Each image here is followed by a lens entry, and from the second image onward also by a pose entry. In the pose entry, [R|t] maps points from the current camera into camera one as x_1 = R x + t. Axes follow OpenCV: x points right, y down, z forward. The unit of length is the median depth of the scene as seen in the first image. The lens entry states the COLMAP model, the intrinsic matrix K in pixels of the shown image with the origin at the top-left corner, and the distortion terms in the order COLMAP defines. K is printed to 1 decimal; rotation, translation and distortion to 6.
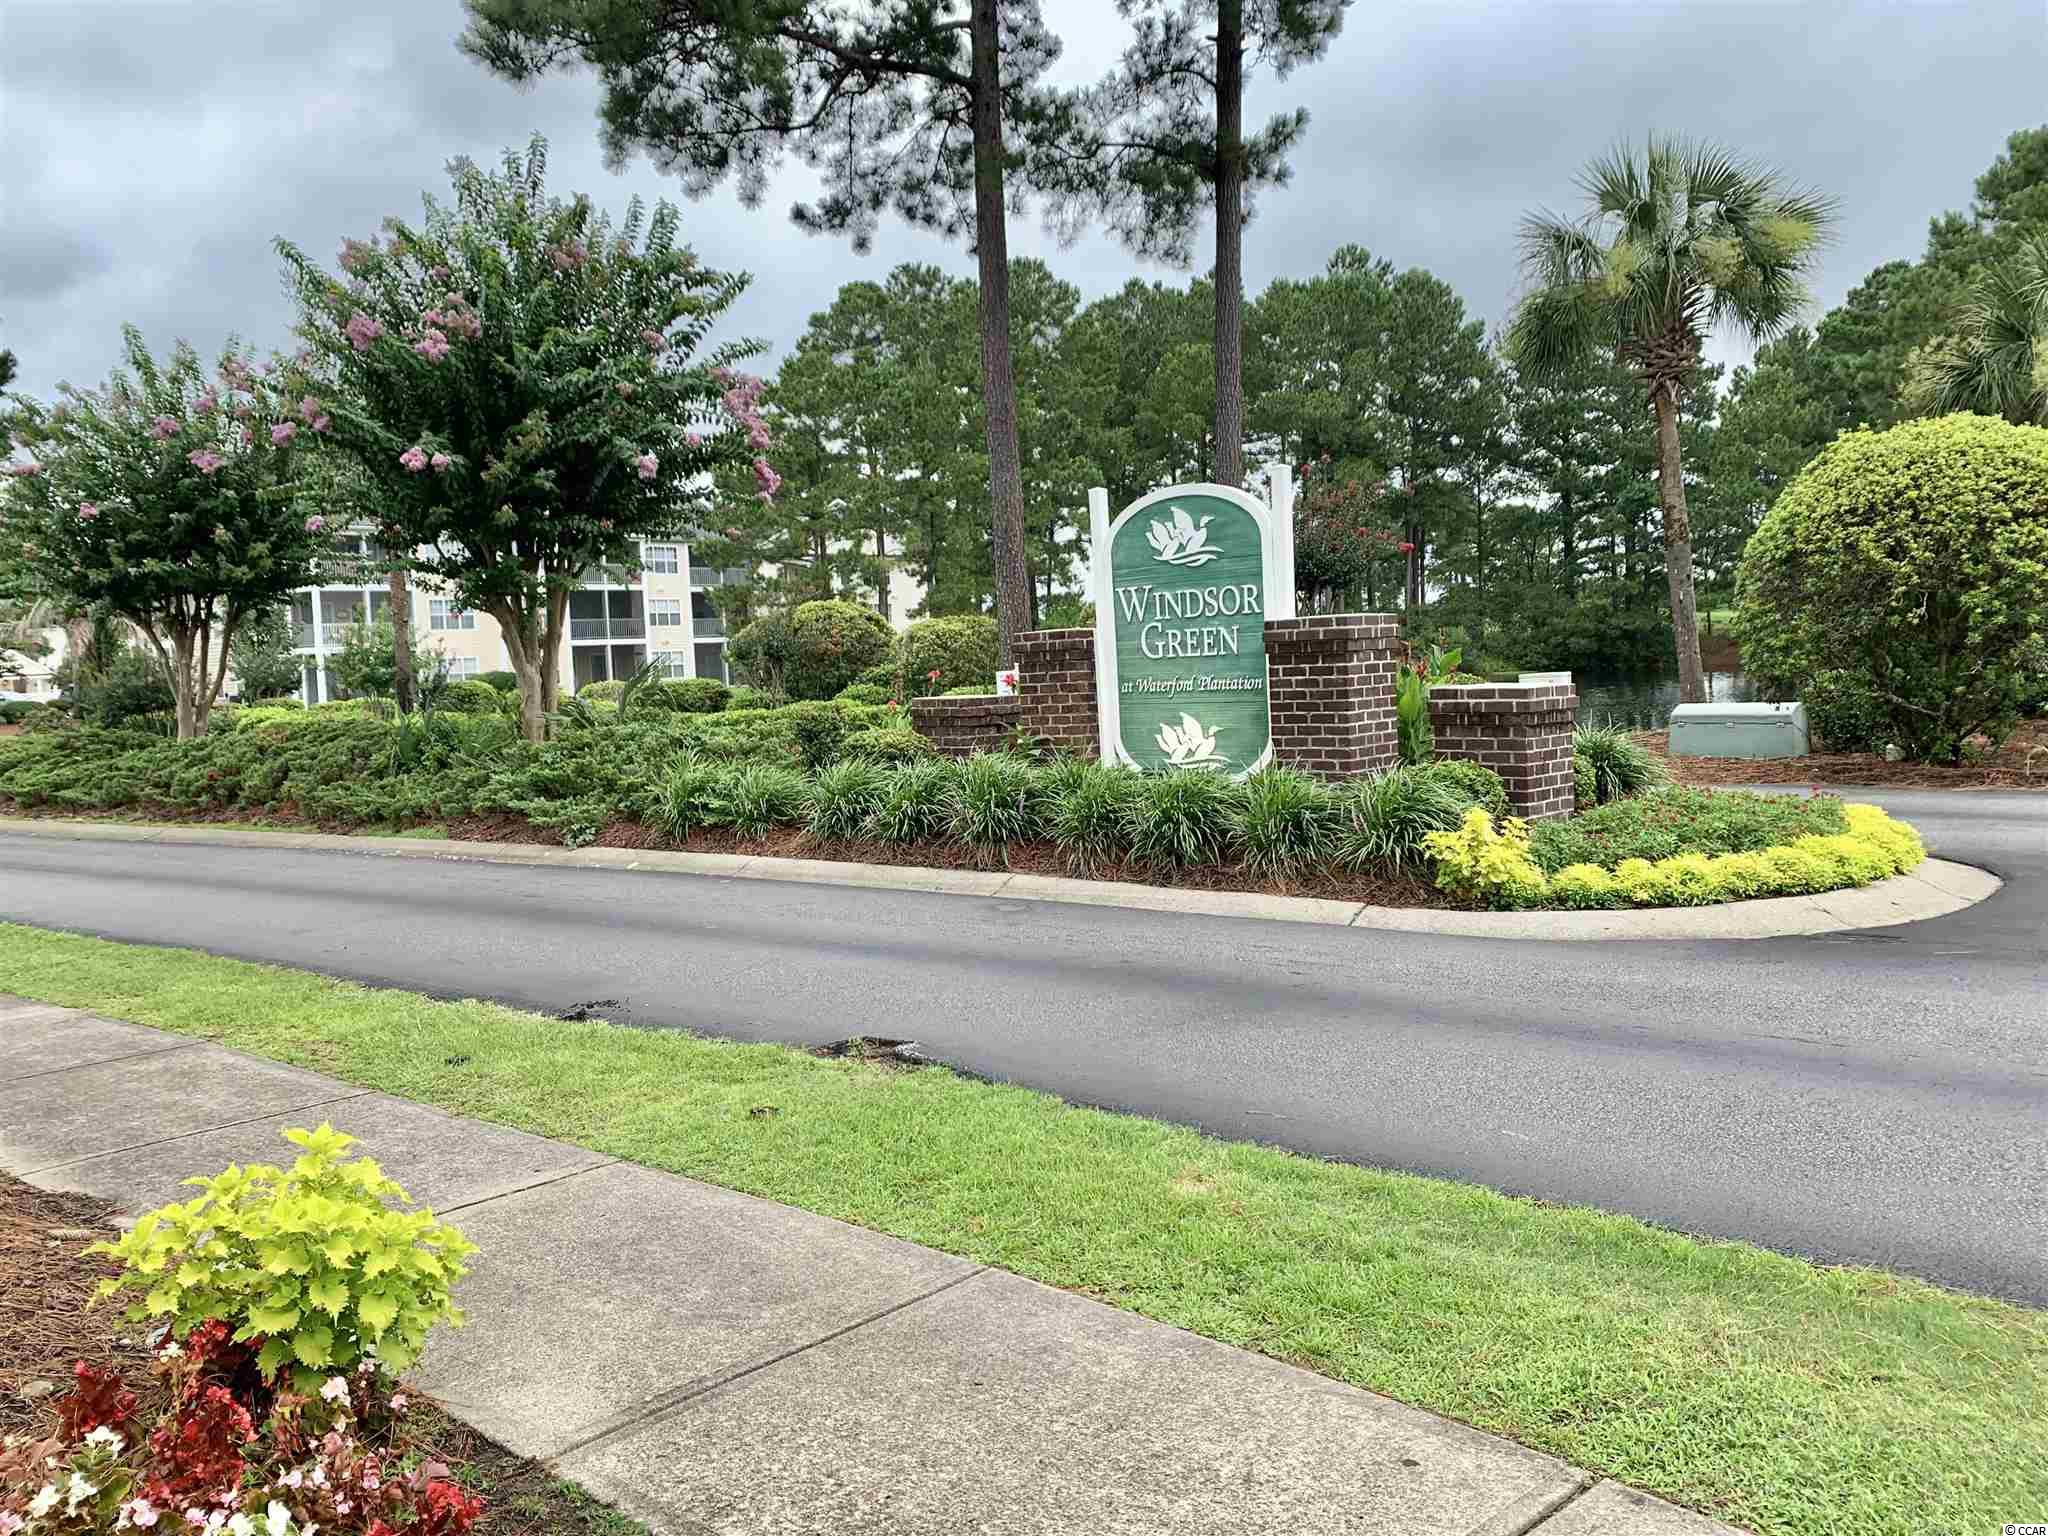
lens RADIAL K [[1612.4, 0, 1024.0], [0, 1612.4, 768.0], [0, 0, 1]] dist [0.001824, -0.001707]
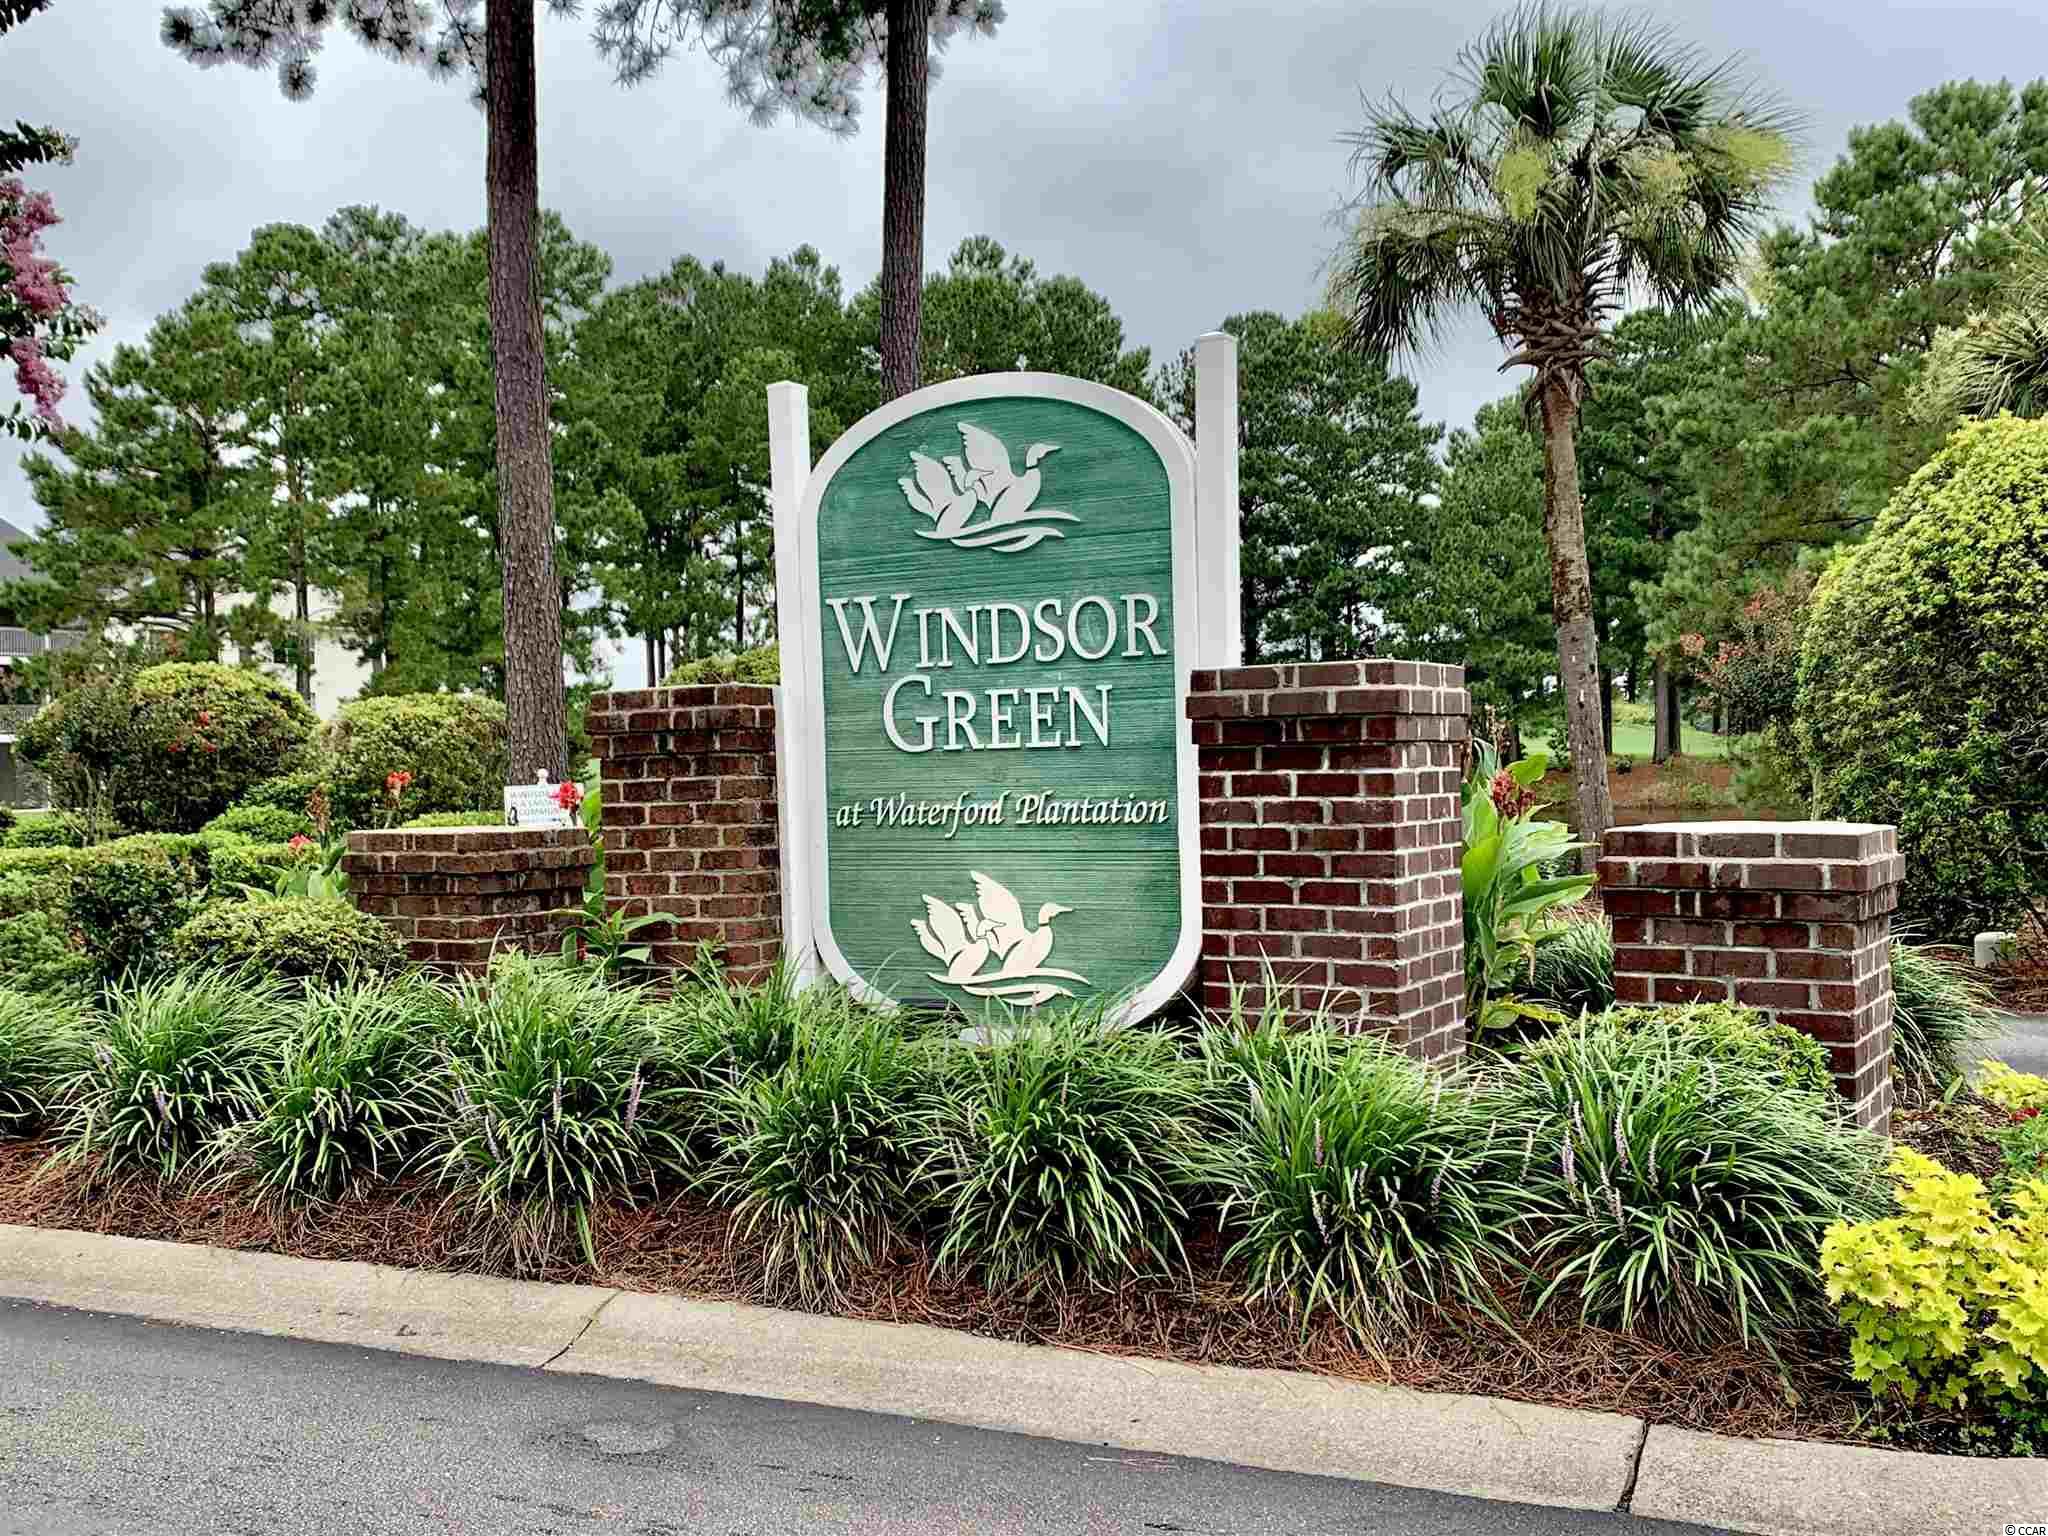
lens RADIAL K [[2185.0, 0, 1023.5], [0, 2185.0, 744.3], [0, 0, 1]] dist [0.163400, -0.520986]
pose [[0.973623, 0.027577, 0.226492, -0.014036], [-0.007892, 0.996146, -0.087359, -0.007919], [-0.228028, 0.083268, 0.970087, 0.189590]]
